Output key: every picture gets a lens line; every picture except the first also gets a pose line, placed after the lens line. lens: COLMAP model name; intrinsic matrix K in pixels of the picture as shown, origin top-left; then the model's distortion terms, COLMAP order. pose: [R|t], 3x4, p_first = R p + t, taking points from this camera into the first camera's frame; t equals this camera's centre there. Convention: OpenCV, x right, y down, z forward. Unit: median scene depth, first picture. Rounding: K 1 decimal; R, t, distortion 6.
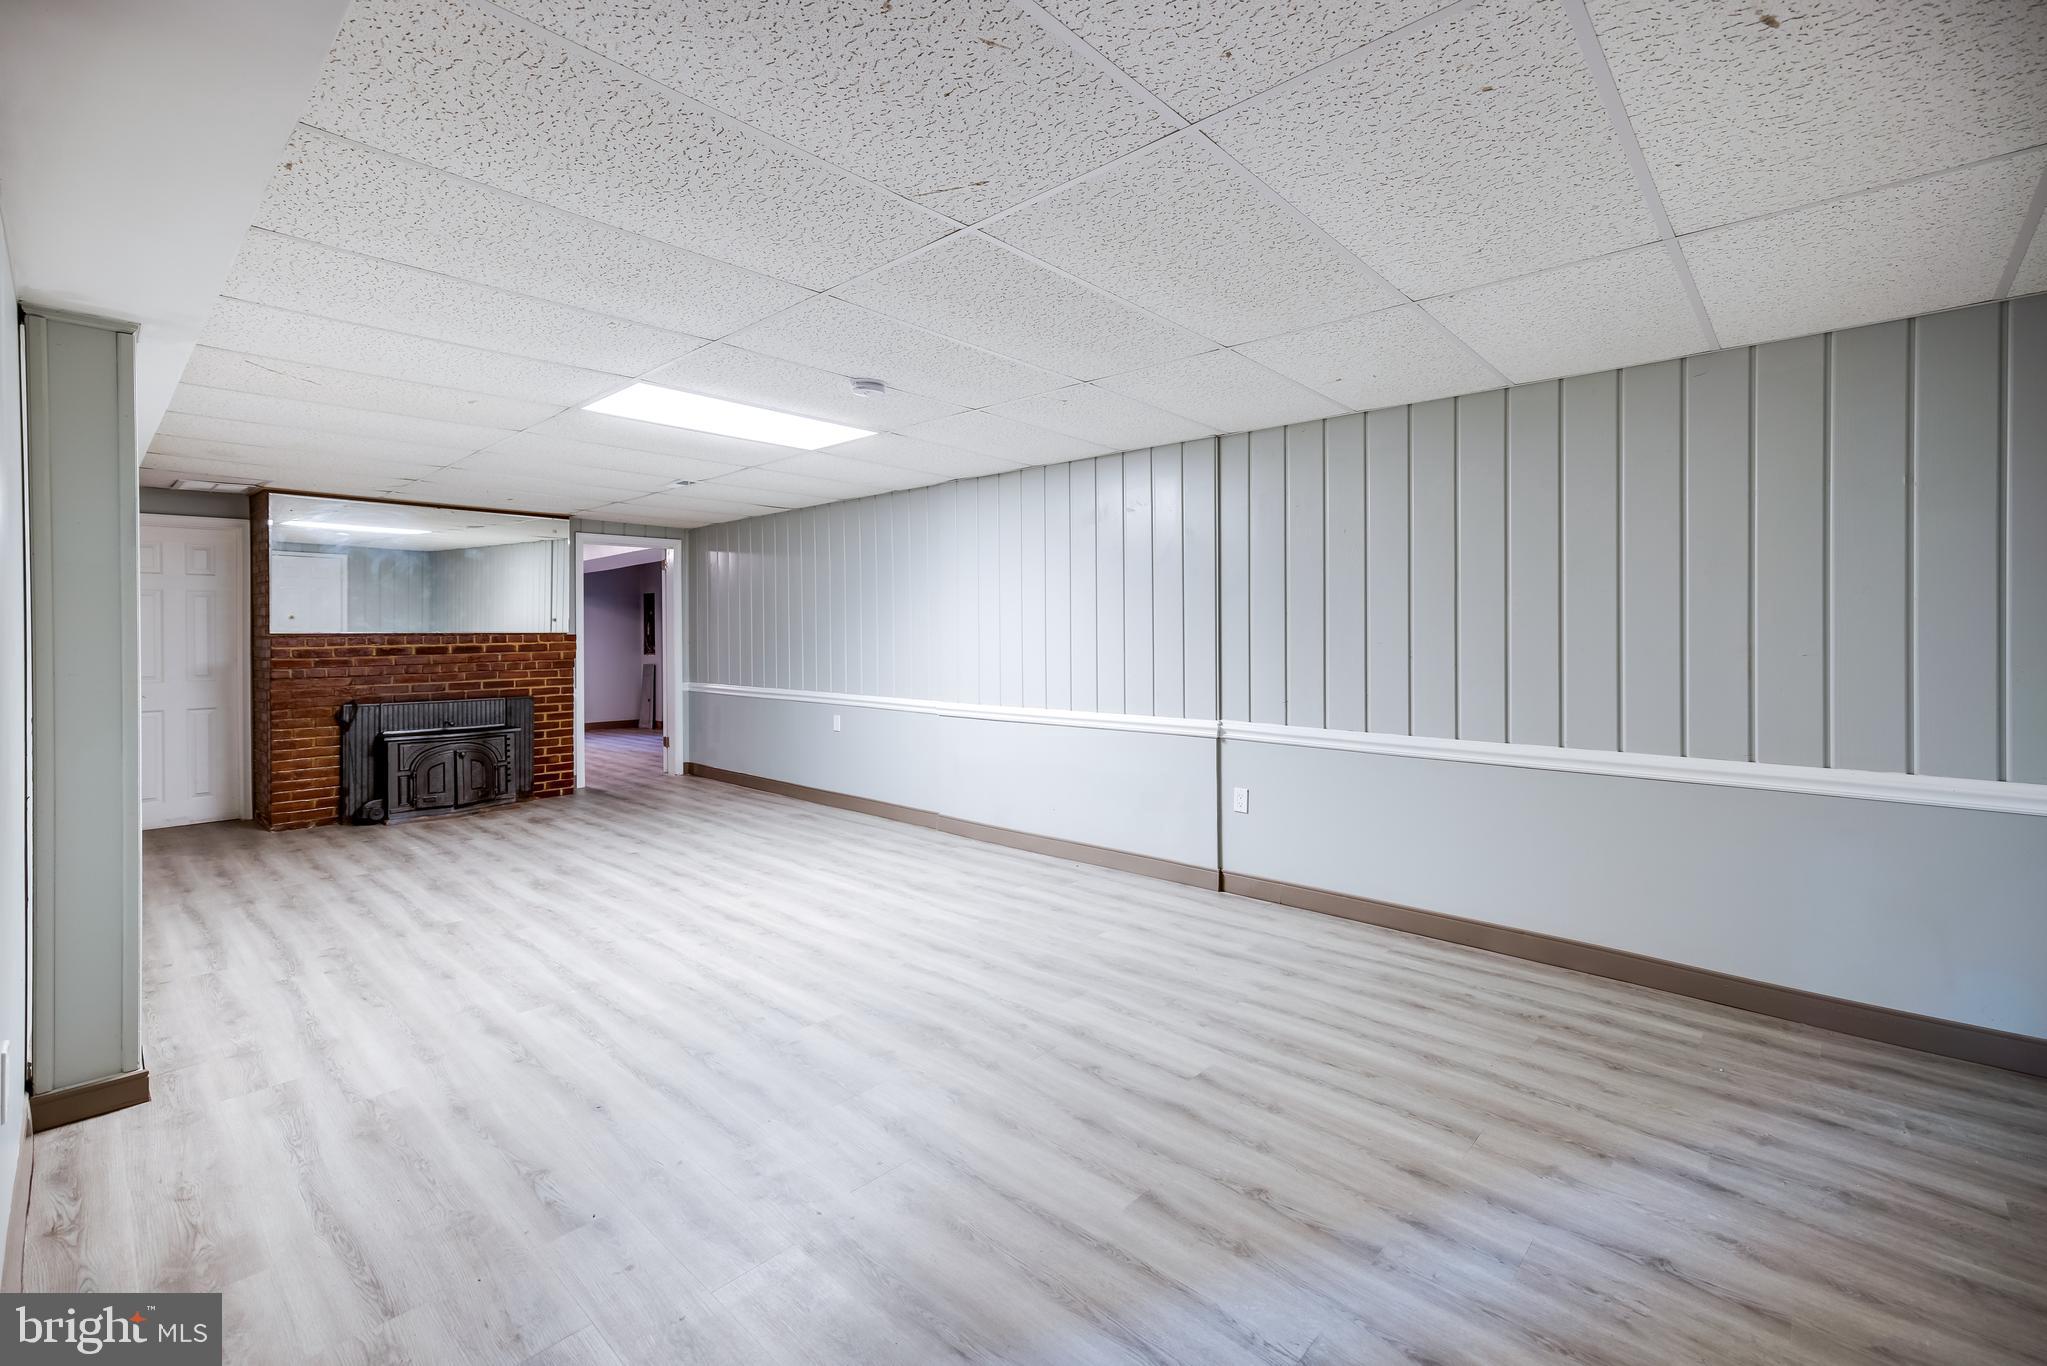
lens RADIAL K [[877.8, 0, 1053.6], [0, 877.8, 647.0], [0, 0, 1]] dist [0.016229, 0.002100]
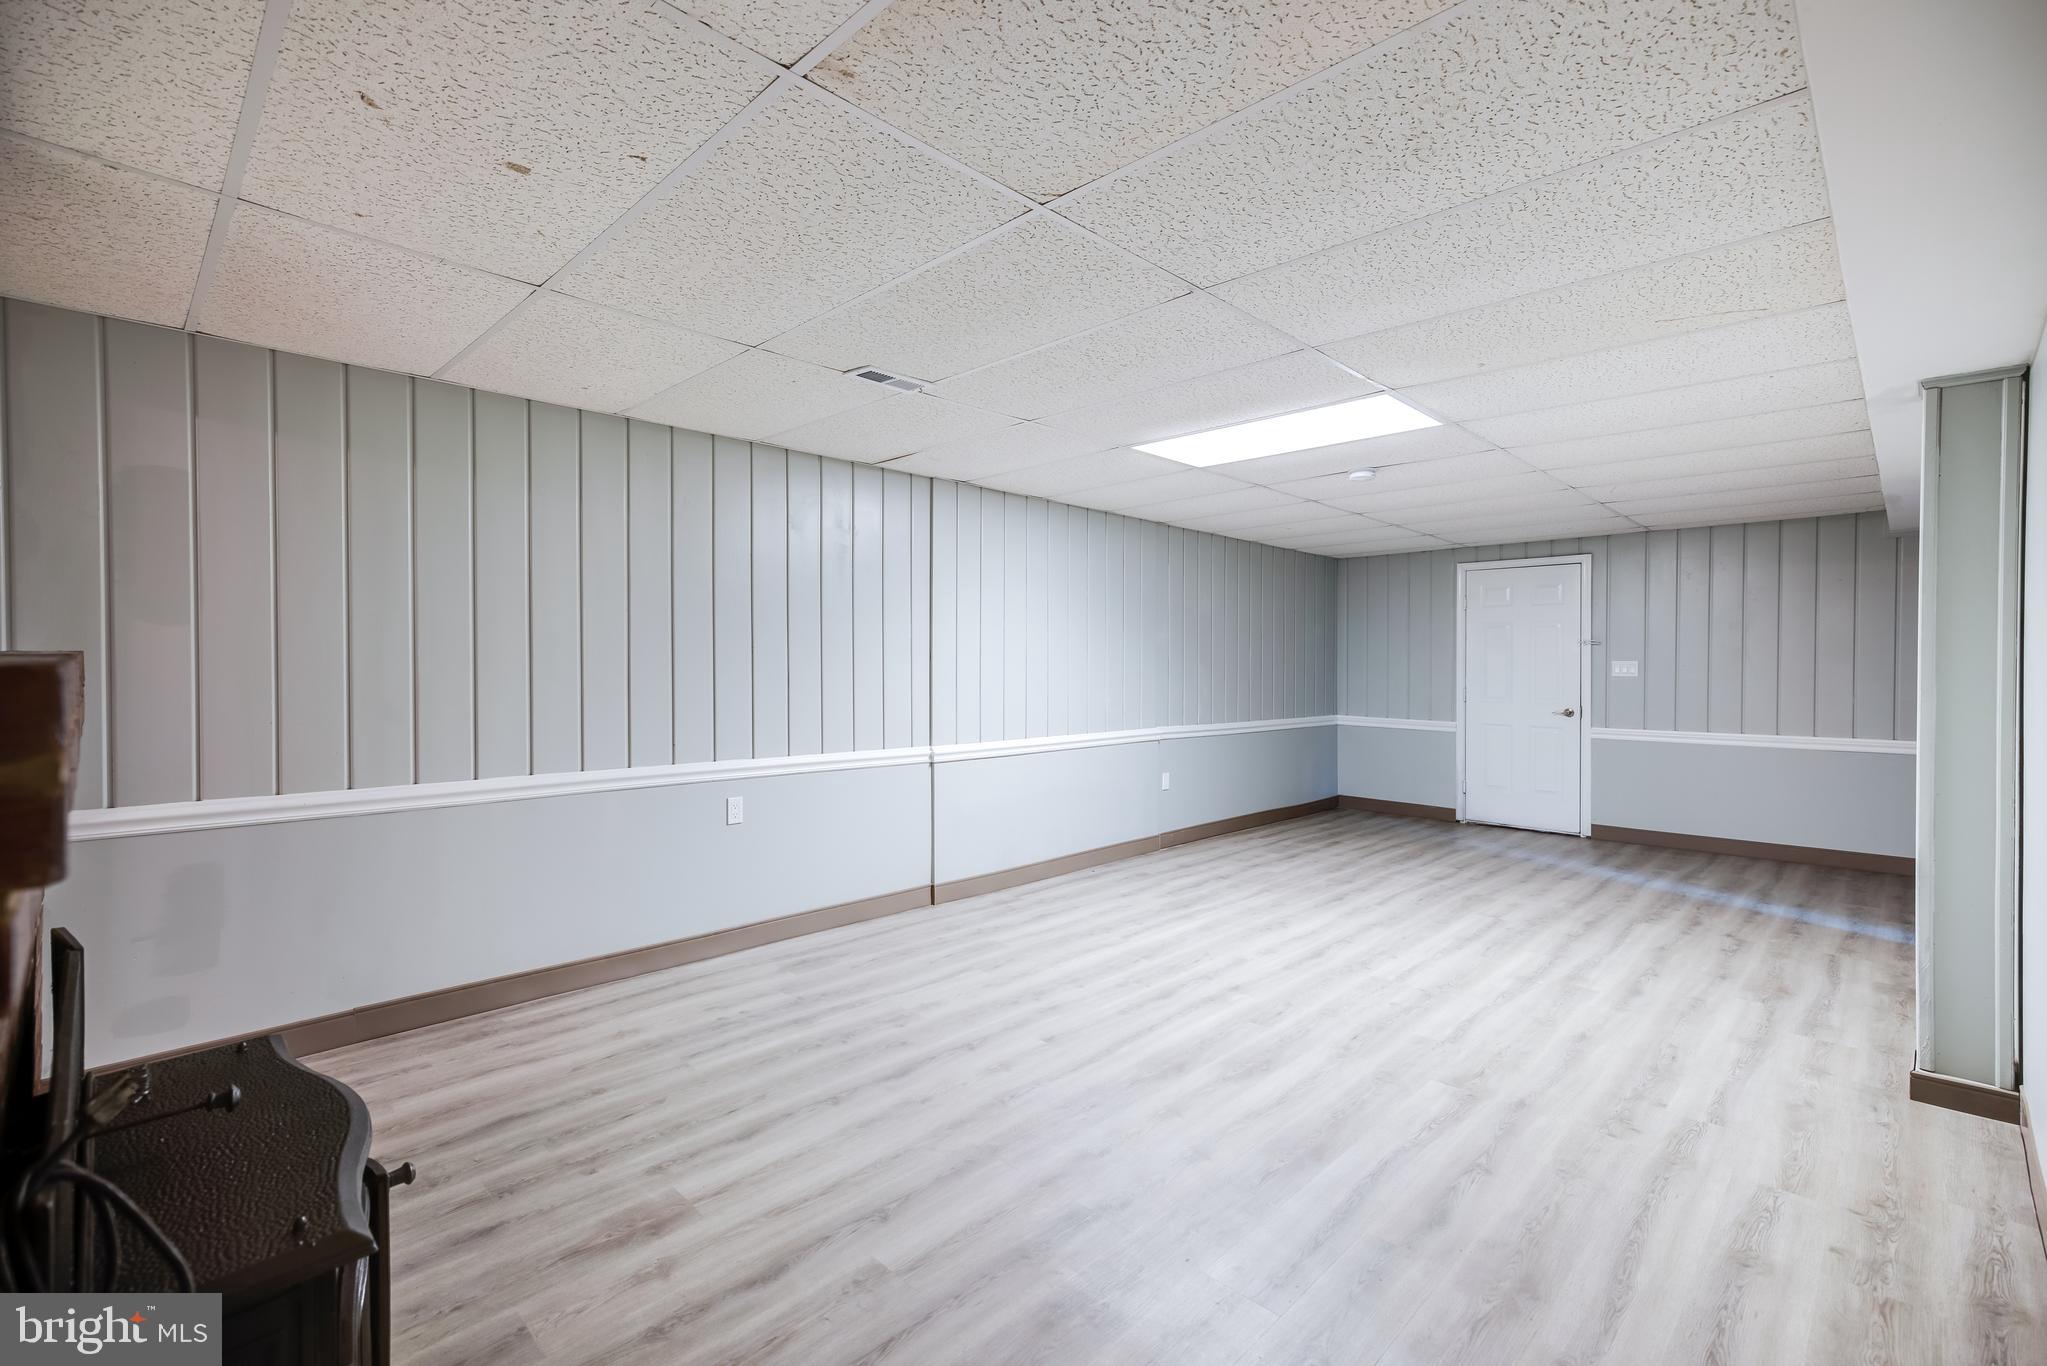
lens RADIAL K [[877.8, 0, 1029.5], [0, 877.8, 672.9], [0, 0, 1]] dist [0.016229, 0.002100]
pose [[0.050776, -0.000019, 0.998710, -1.632180], [0.009367, 0.999956, -0.000457, -0.007283], [-0.998666, 0.009378, 0.050774, 1.526913]]
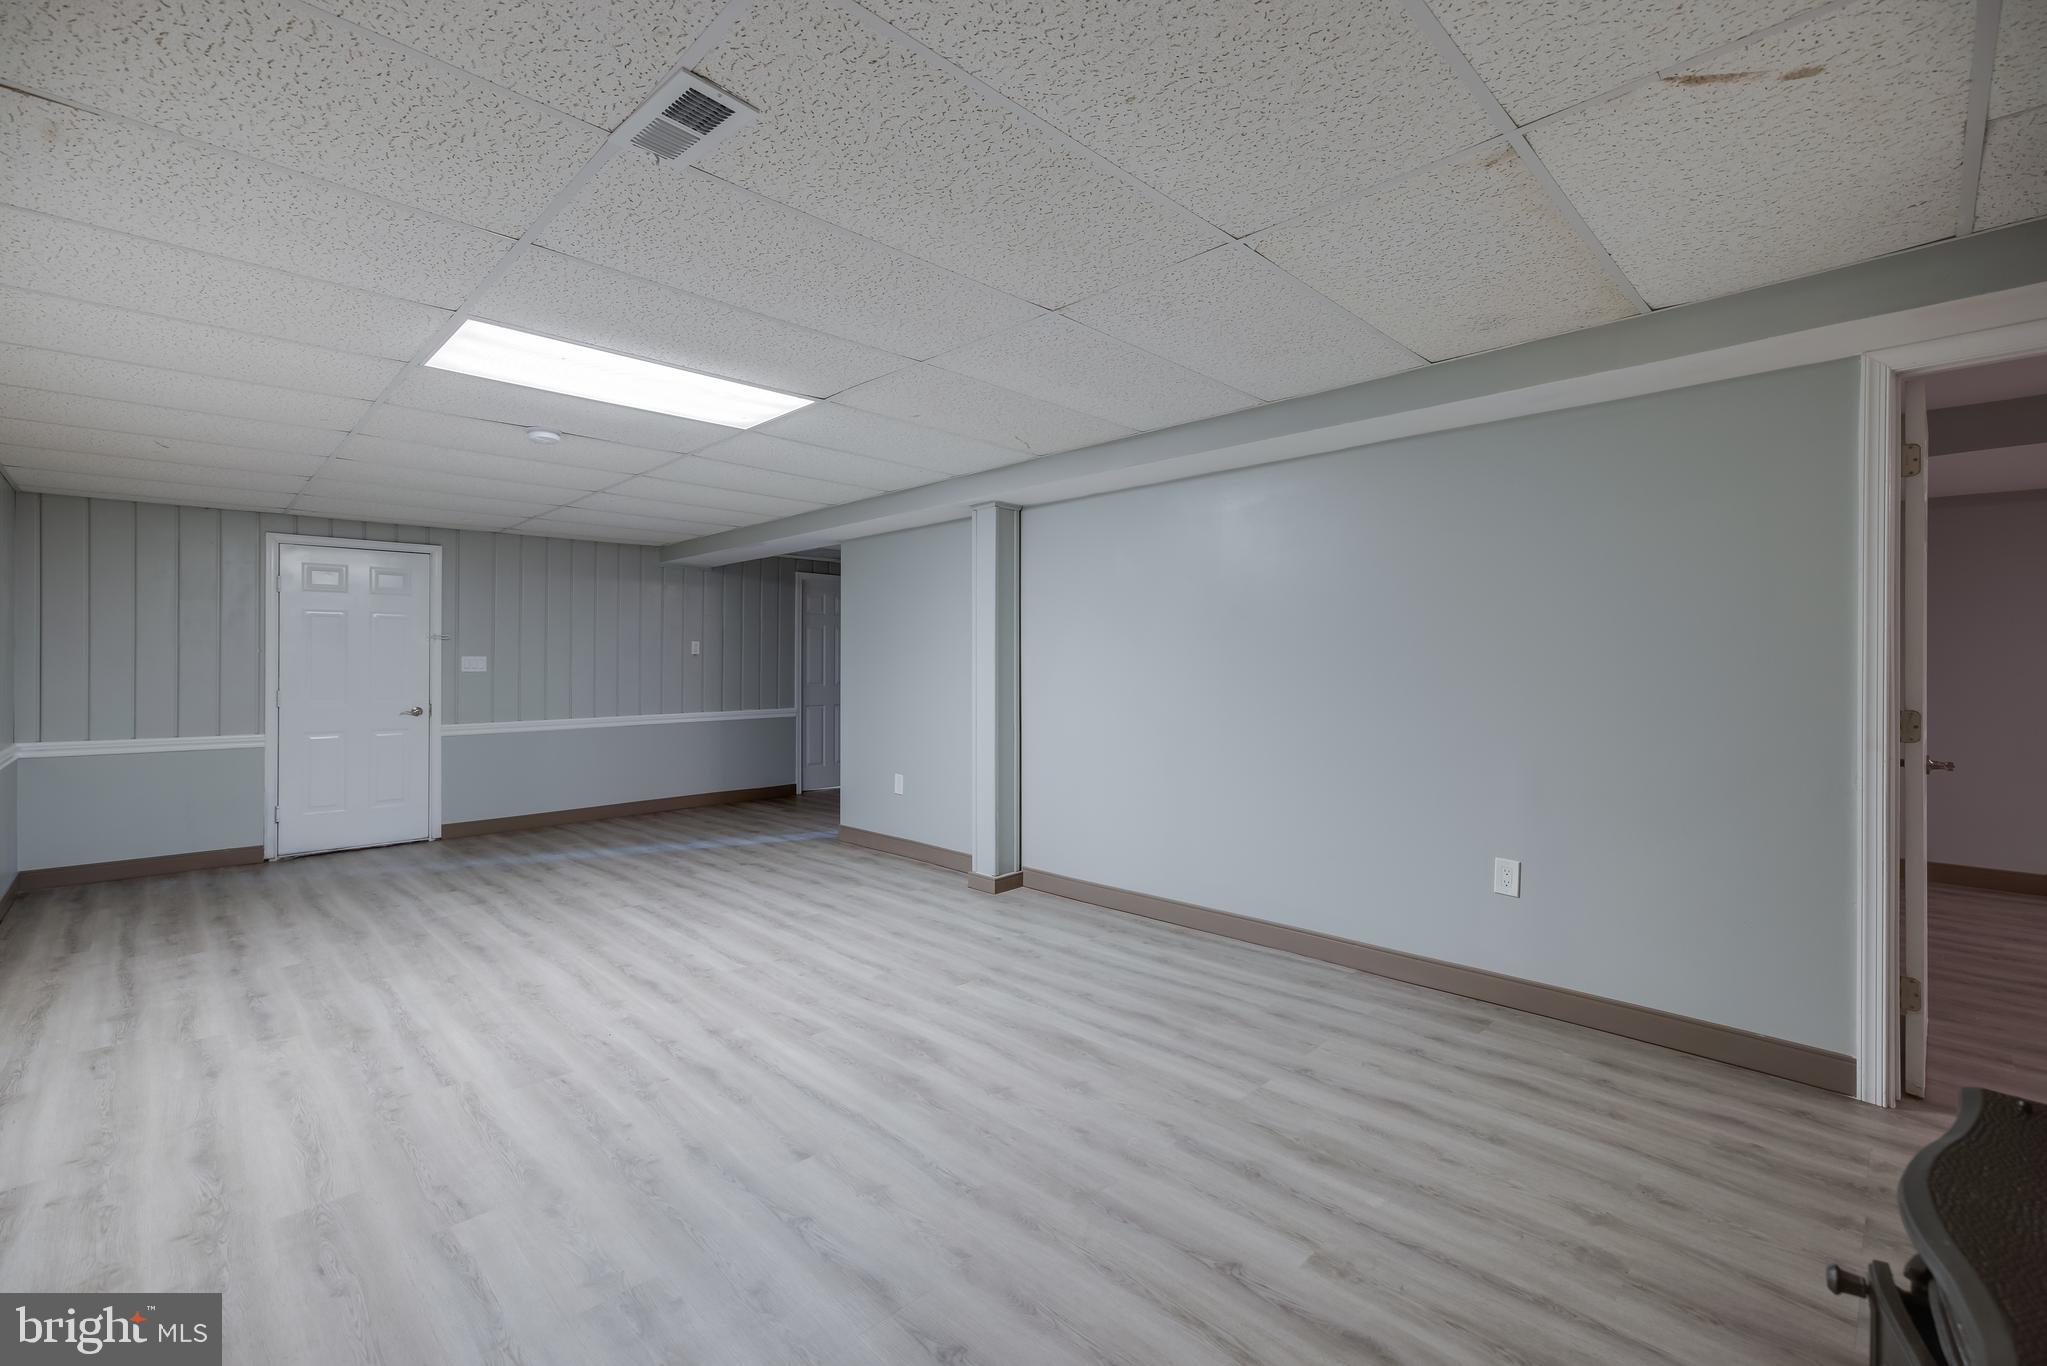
lens RADIAL K [[877.8, 0, 1008.8], [0, 877.8, 666.3], [0, 0, 1]] dist [0.016229, 0.002100]
pose [[-0.995498, 0.012531, 0.093948, -0.961594], [0.013792, 0.999823, 0.012784, -0.009065], [-0.093771, 0.014022, -0.995495, 2.195815]]
